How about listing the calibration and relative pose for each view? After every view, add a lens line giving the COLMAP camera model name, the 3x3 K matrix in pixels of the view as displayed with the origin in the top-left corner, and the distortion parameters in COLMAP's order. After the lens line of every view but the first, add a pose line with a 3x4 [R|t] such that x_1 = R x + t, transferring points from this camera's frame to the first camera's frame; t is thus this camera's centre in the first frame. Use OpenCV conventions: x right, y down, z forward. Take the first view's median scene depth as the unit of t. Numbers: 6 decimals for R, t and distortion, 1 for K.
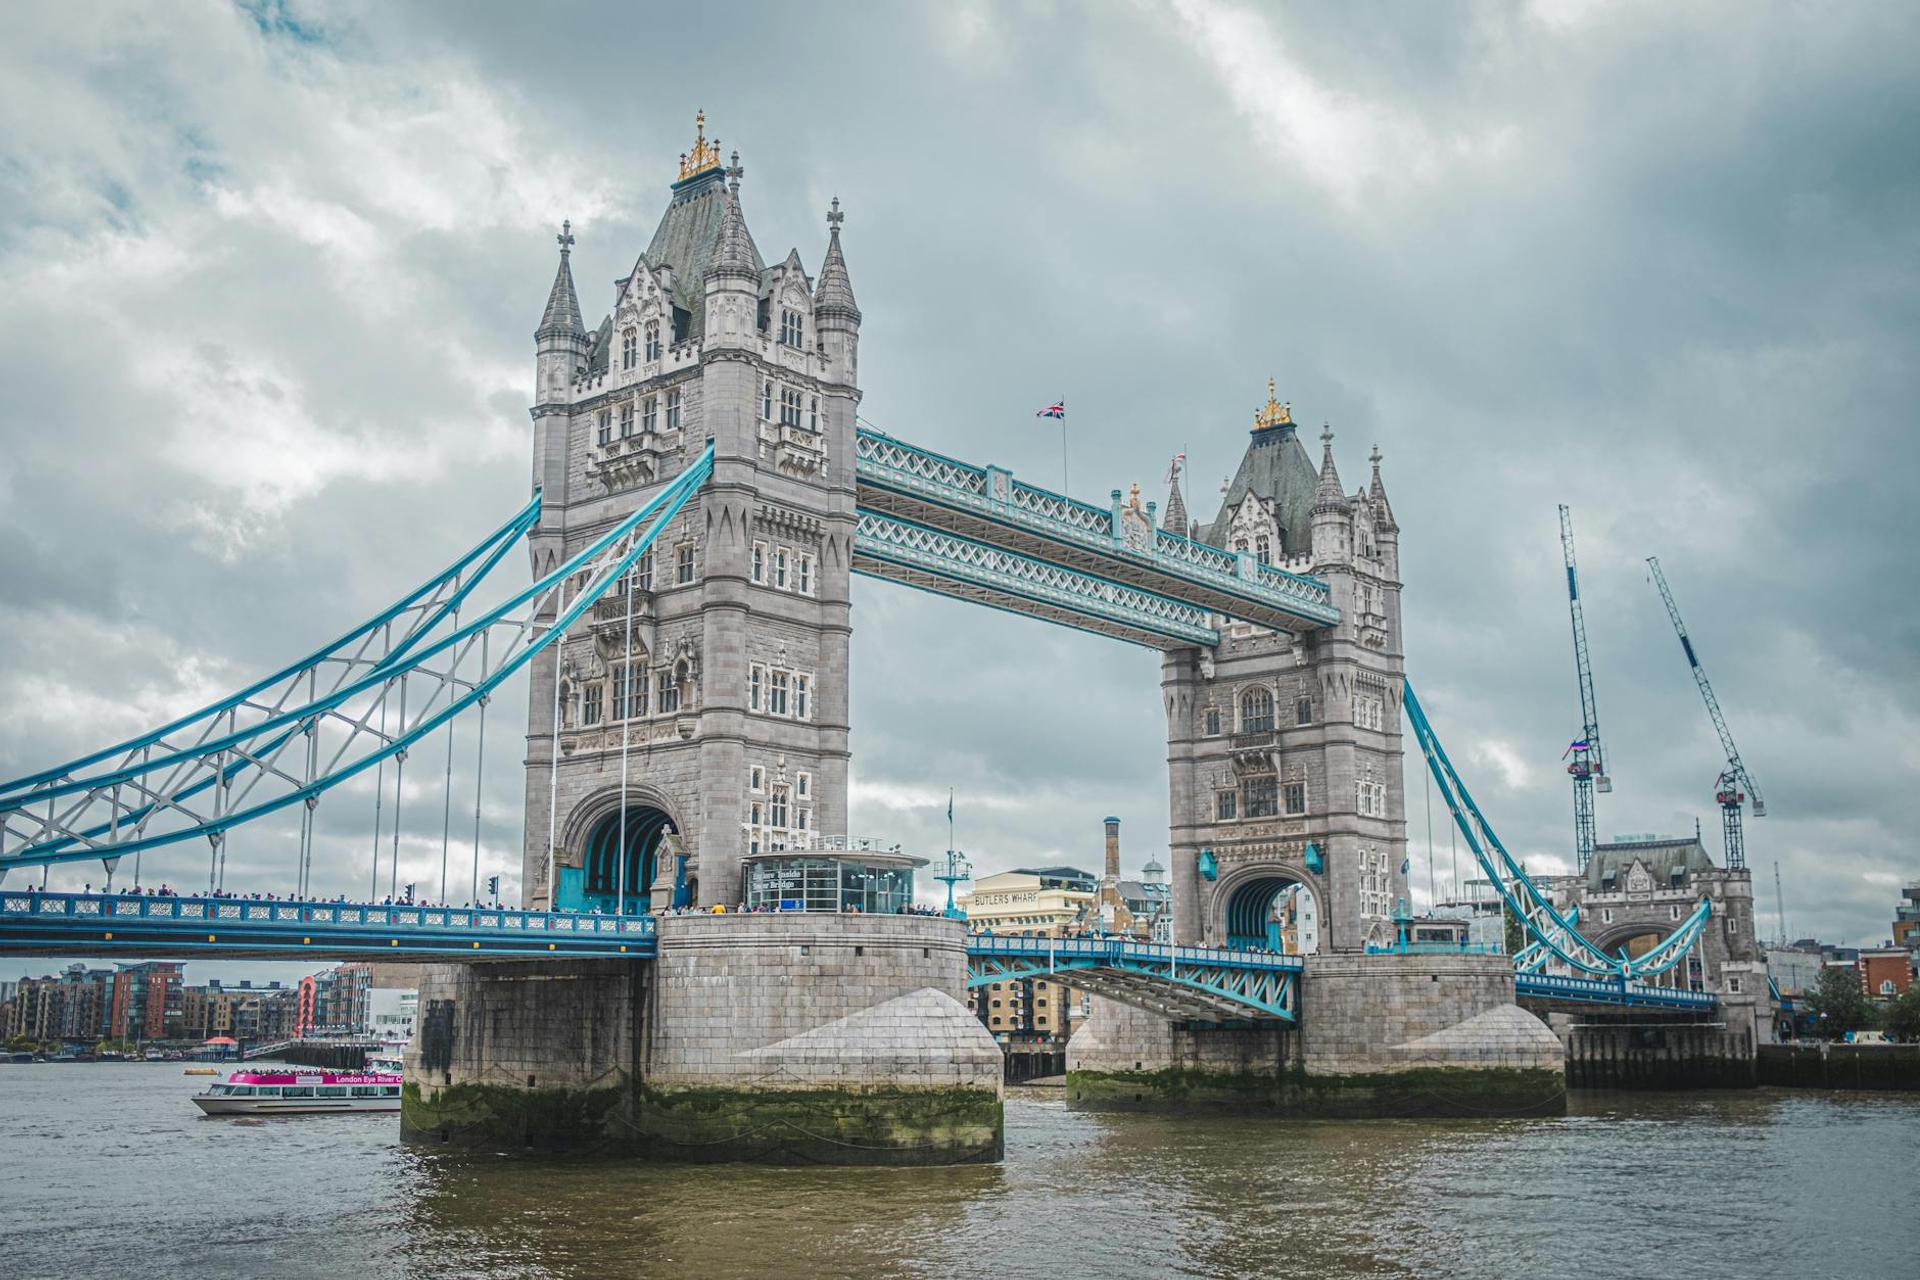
lens RADIAL K [[2001.3, 0, 957.2], [0, 2001.3, 610.9], [0, 0, 1]] dist [0.009032, 0.009854]
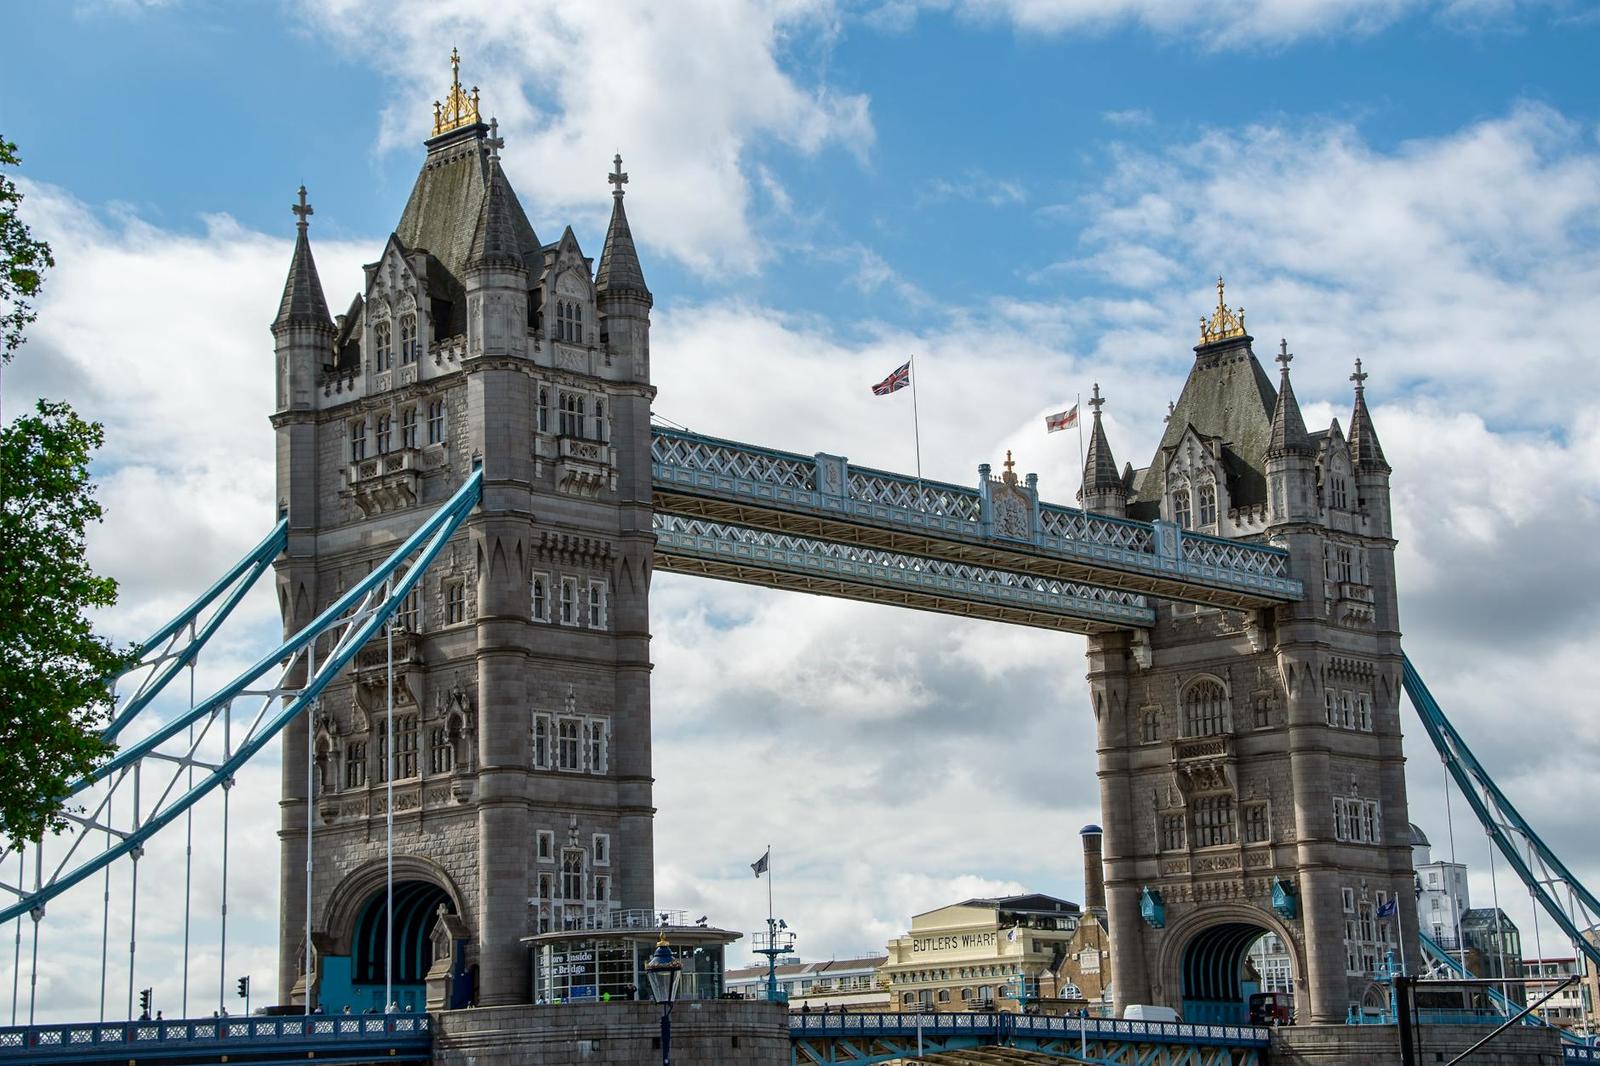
lens RADIAL K [[3095.0, 0, 800.0], [0, 3095.0, 533.0], [0, 0, 1]] dist [0.481042, 0.257127]
pose [[0.997890, -0.036987, -0.053365, 0.084485], [0.038043, 0.999097, 0.018902, -0.070395], [0.052617, -0.020892, 0.998396, -0.336731]]
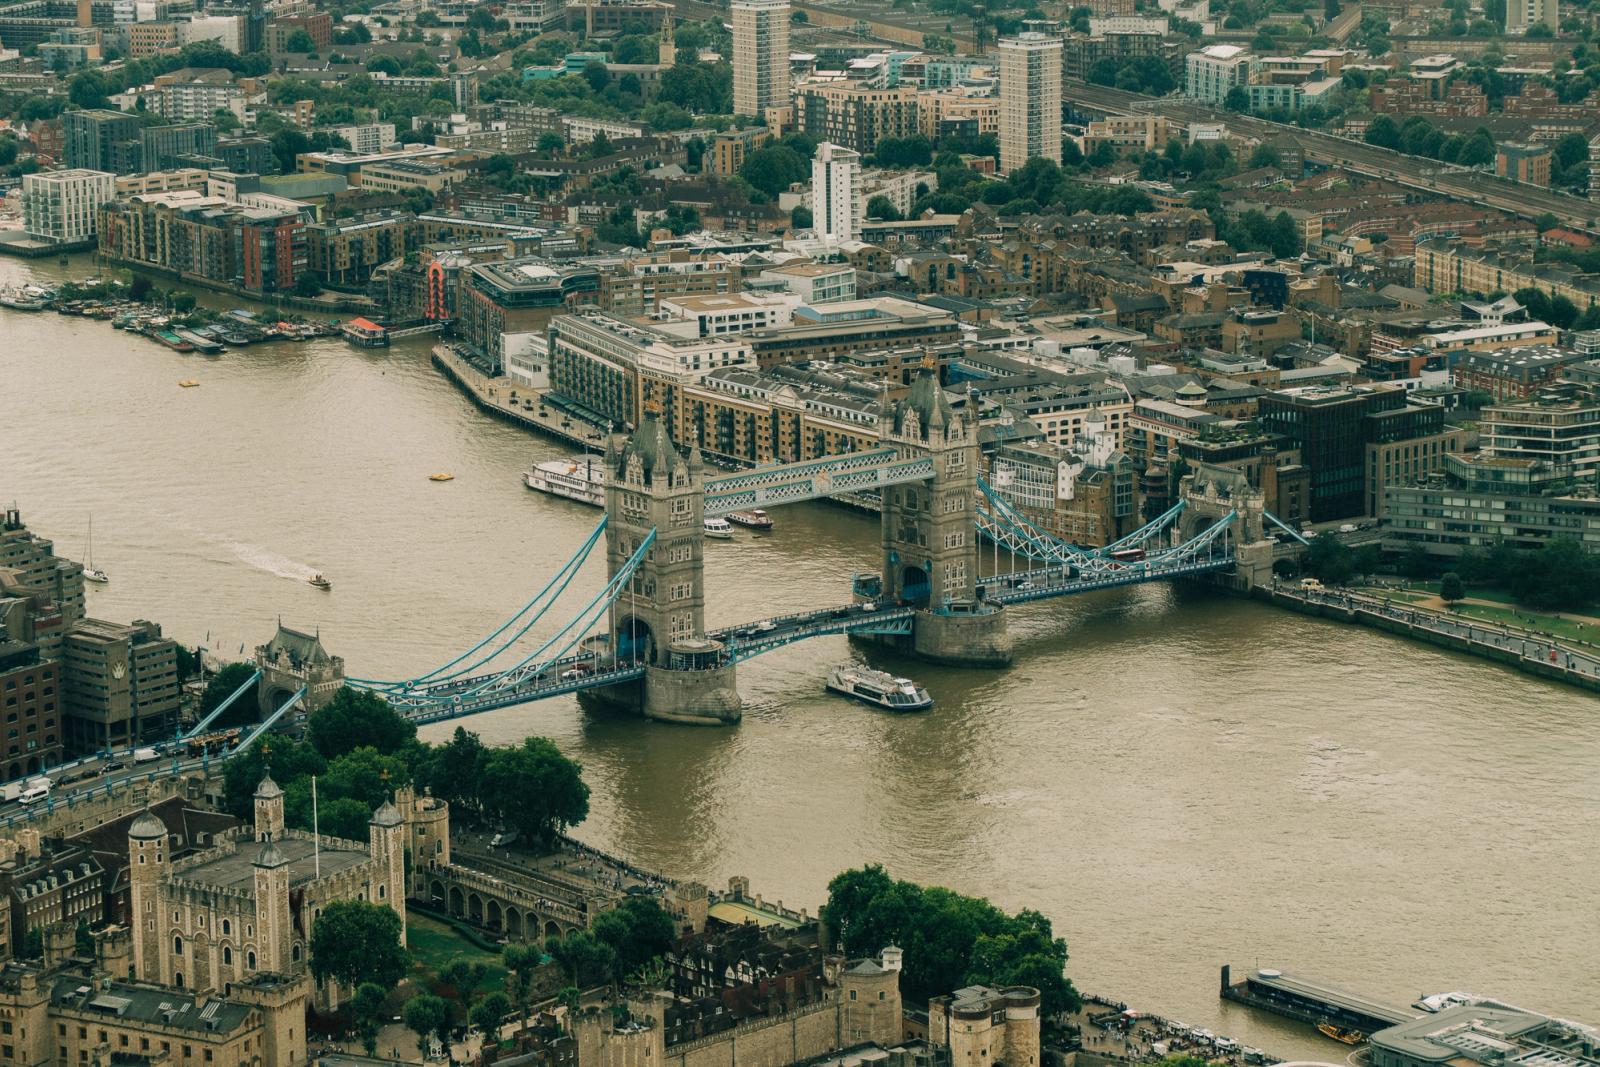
lens RADIAL K [[3095.0, 0, 800.0], [0, 3095.0, 533.5], [0, 0, 1]] dist [0.481042, 0.257127]
pose [[0.986598, 0.025028, -0.161236, 0.892337], [0.037018, 0.928068, 0.370567, -1.860876], [0.158912, -0.371569, 0.914704, -3.474153]]
